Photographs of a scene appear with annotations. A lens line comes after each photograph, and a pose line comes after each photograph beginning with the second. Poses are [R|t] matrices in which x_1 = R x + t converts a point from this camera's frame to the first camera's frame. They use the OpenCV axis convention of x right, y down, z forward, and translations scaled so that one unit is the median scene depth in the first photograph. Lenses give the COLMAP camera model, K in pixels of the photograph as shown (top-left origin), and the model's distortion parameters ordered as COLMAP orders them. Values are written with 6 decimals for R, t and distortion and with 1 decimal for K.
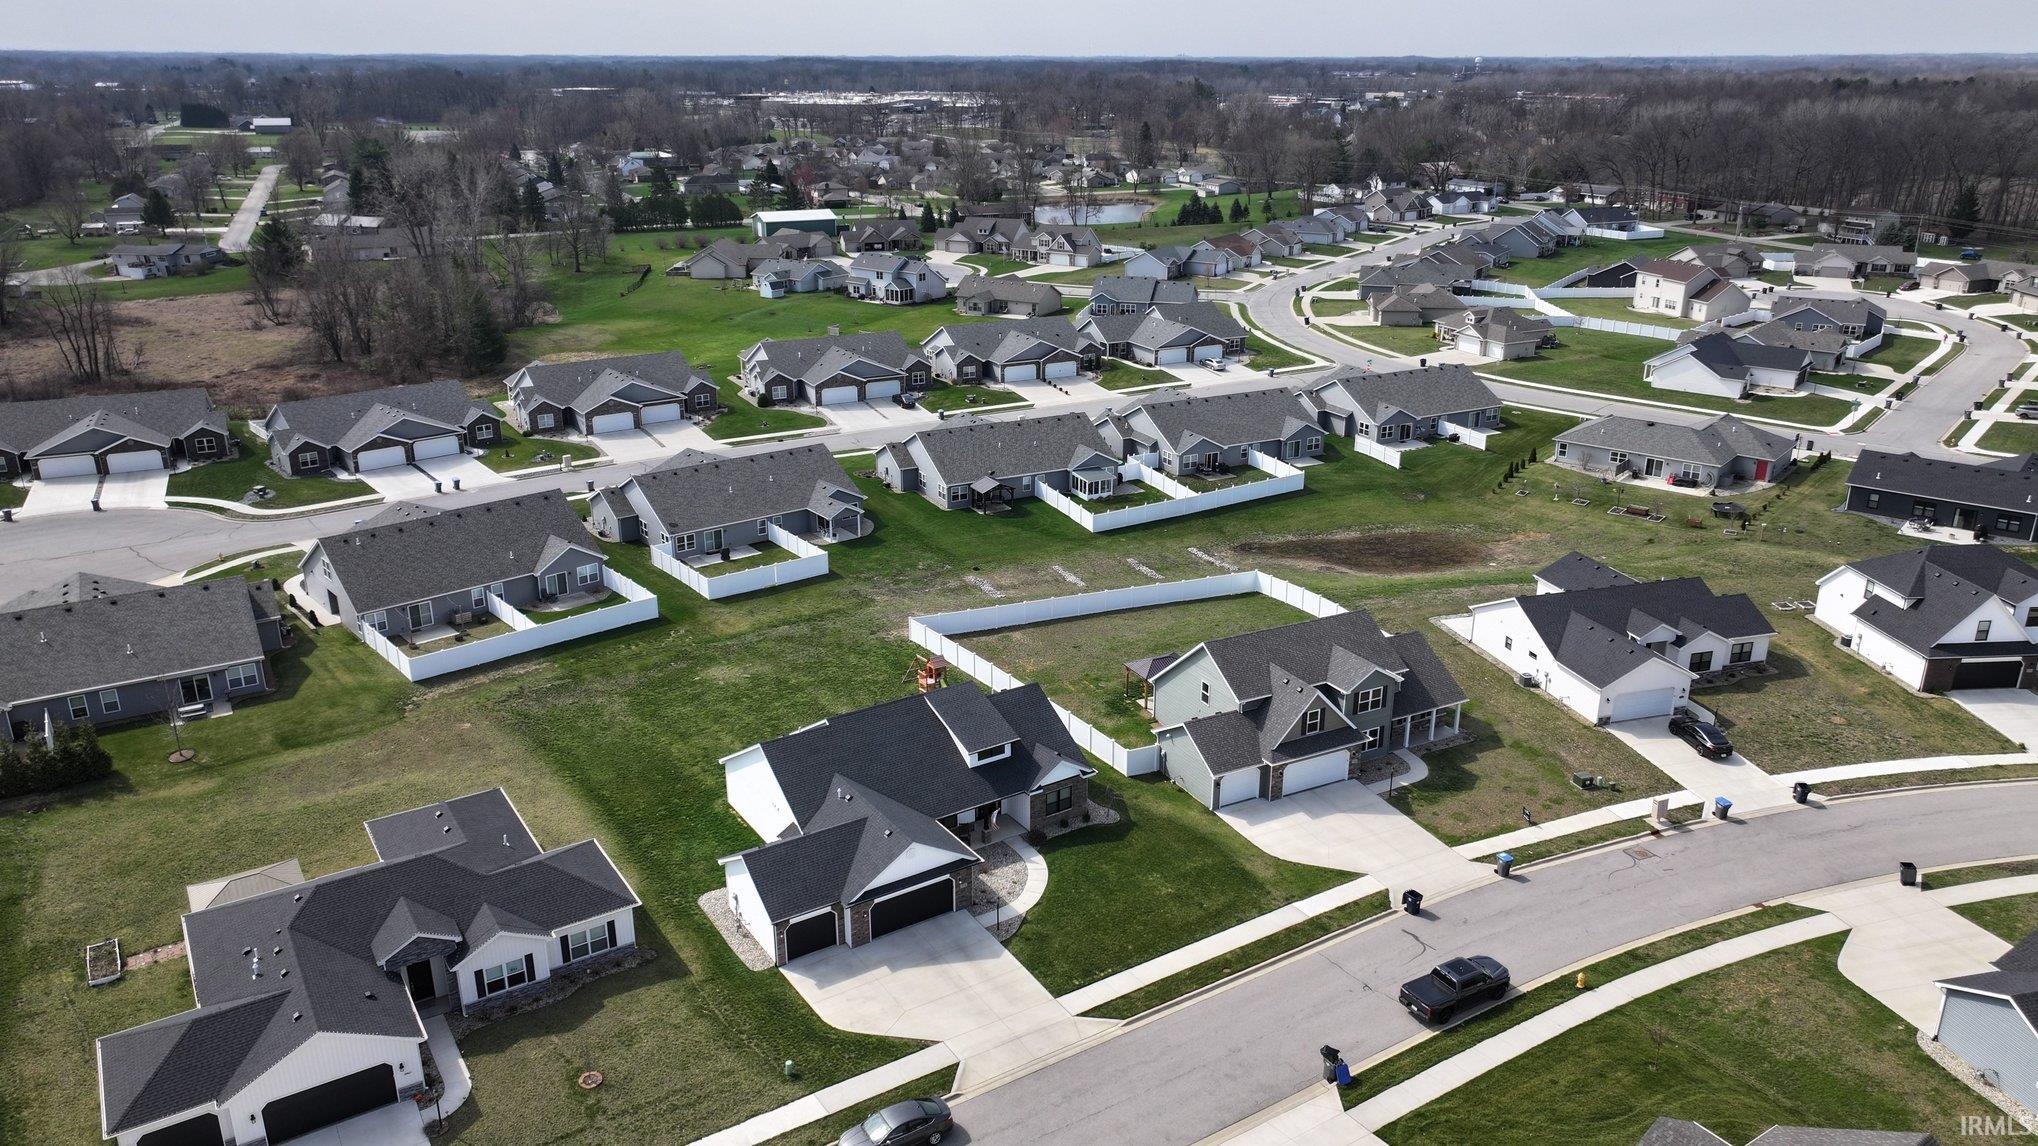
lens RADIAL K [[1393.4, 0, 1028.4], [0, 1393.4, 574.8], [0, 0, 1]] dist [0.006131, 0.003928]
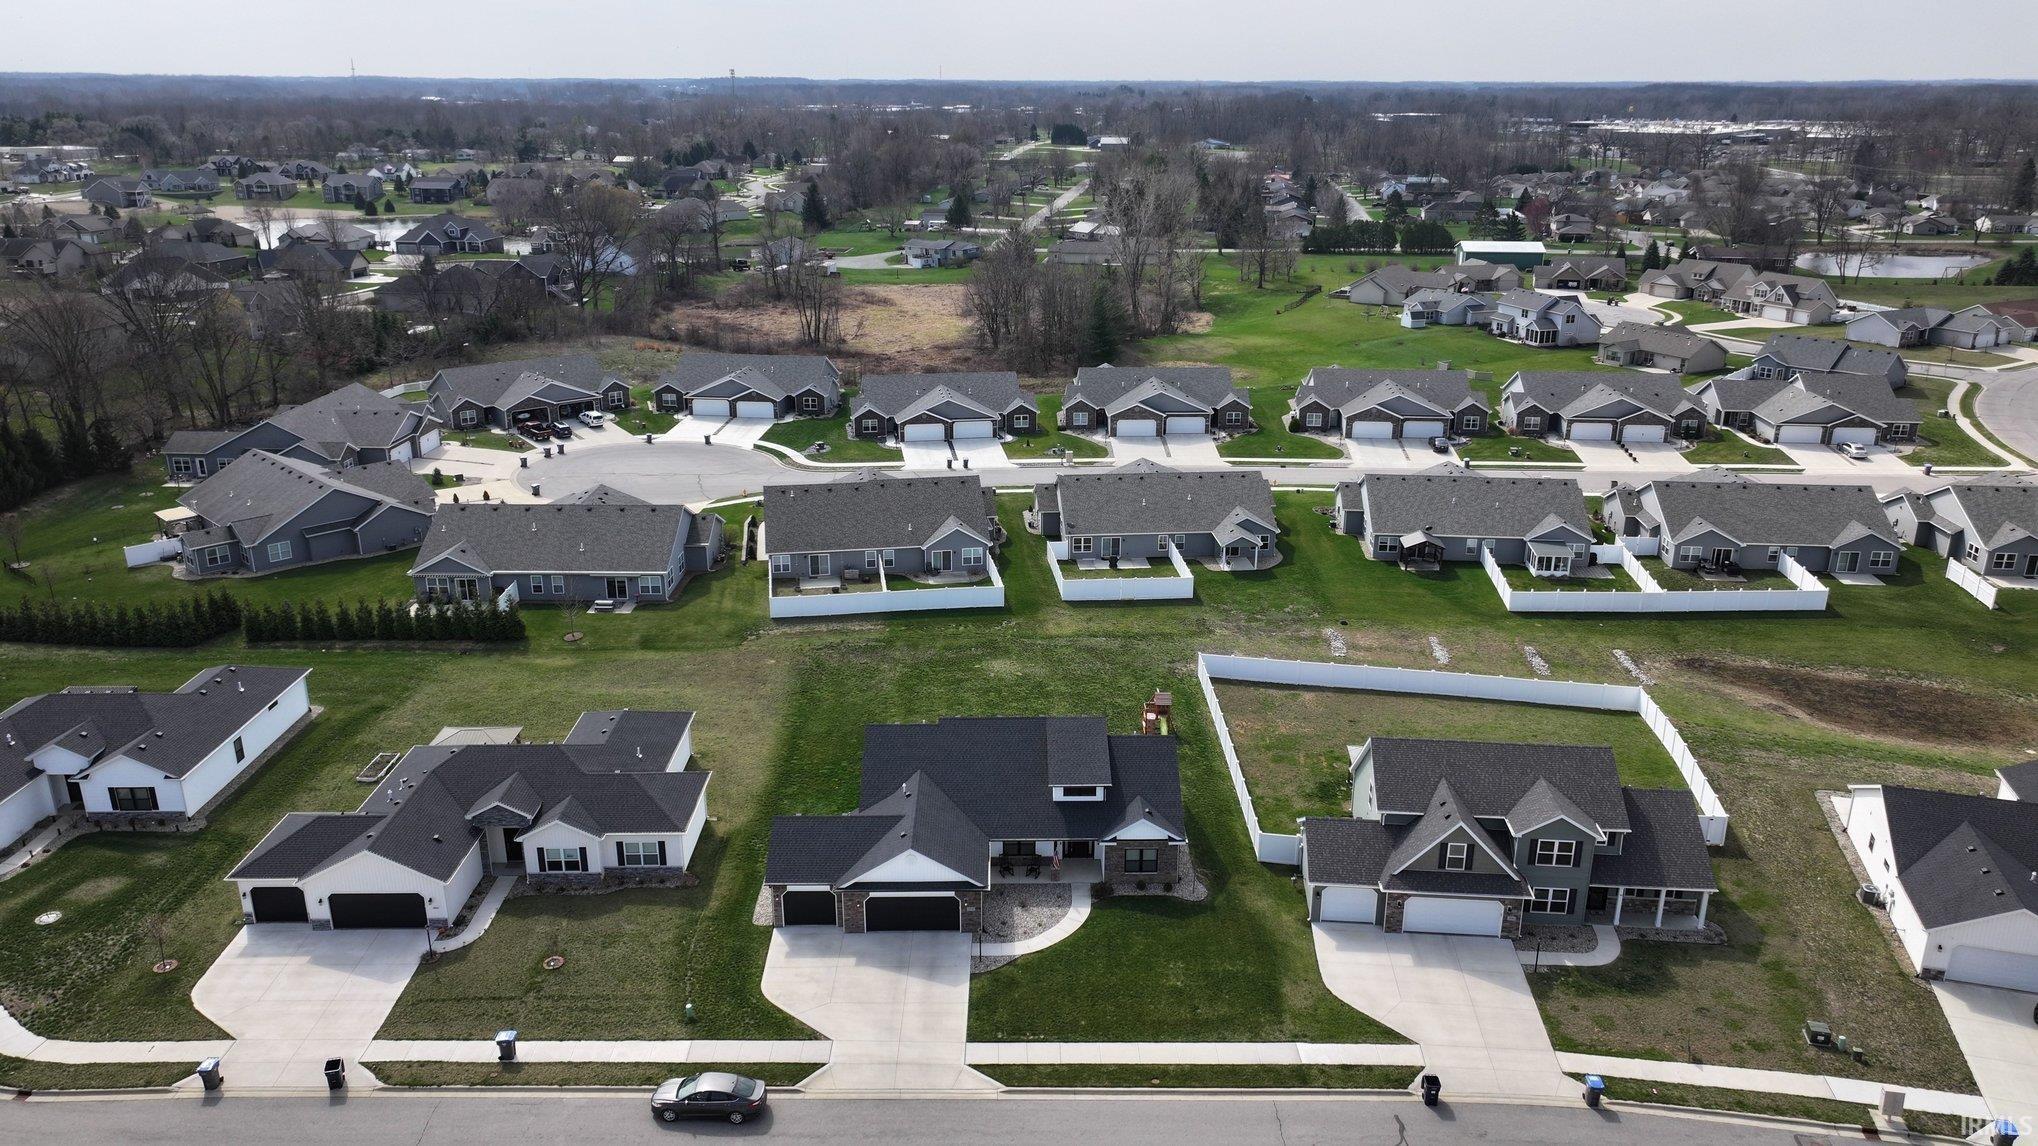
lens RADIAL K [[1393.4, 0, 1026.4], [0, 1393.4, 573.8], [0, 0, 1]] dist [0.006131, 0.003928]
pose [[0.849691, 0.175026, -0.497384, 0.259417], [-0.183545, 0.982485, 0.032177, -0.029657], [0.494304, 0.063952, 0.866934, 0.085989]]
